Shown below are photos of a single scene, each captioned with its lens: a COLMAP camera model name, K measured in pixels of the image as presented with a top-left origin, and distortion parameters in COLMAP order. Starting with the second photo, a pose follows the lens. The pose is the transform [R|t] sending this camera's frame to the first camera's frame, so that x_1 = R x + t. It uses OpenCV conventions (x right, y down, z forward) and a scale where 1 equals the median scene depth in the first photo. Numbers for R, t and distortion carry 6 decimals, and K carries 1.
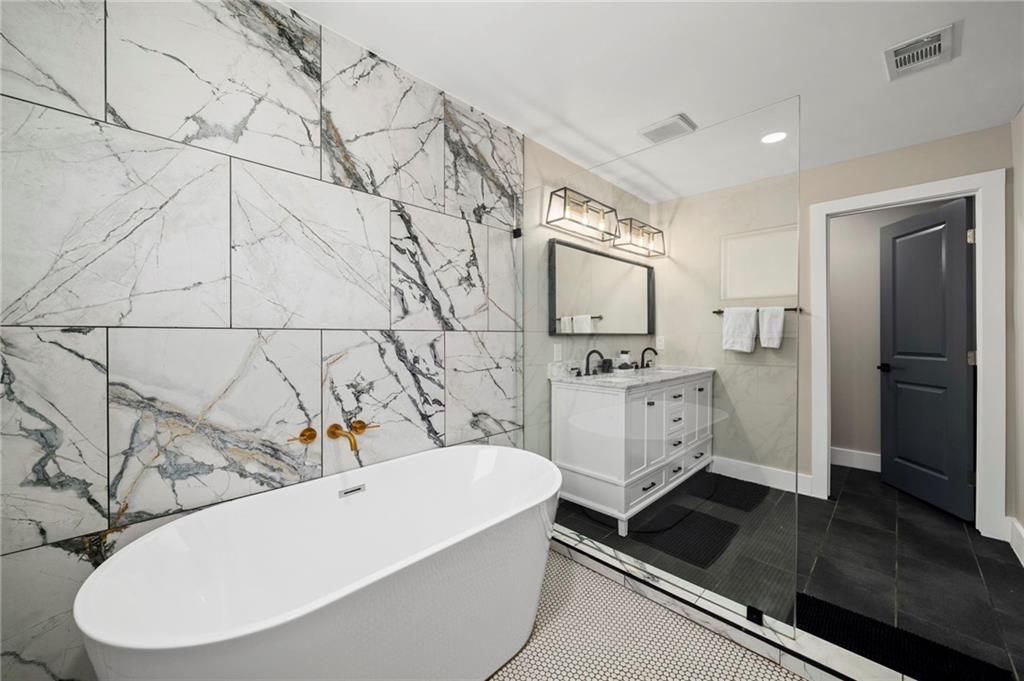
lens RADIAL K [[400.0, 0, 511.2], [0, 400.0, 335.1], [0, 0, 1]] dist [0.000635, 0.000062]
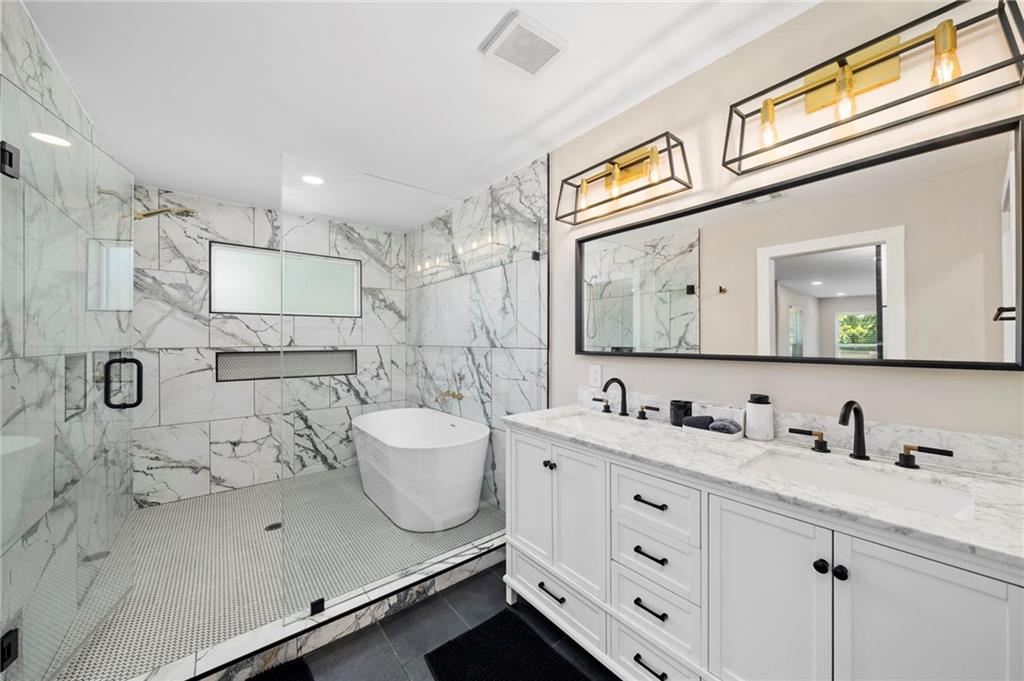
lens RADIAL K [[369.0, 0, 513.4], [0, 369.0, 341.0], [0, 0, 1]] dist [0.000635, 0.000036]
pose [[-0.125876, -0.004073, -0.992038, 1.121575], [-0.002147, 0.999990, -0.003833, -0.028839], [0.992044, 0.001648, -0.125884, 1.203031]]
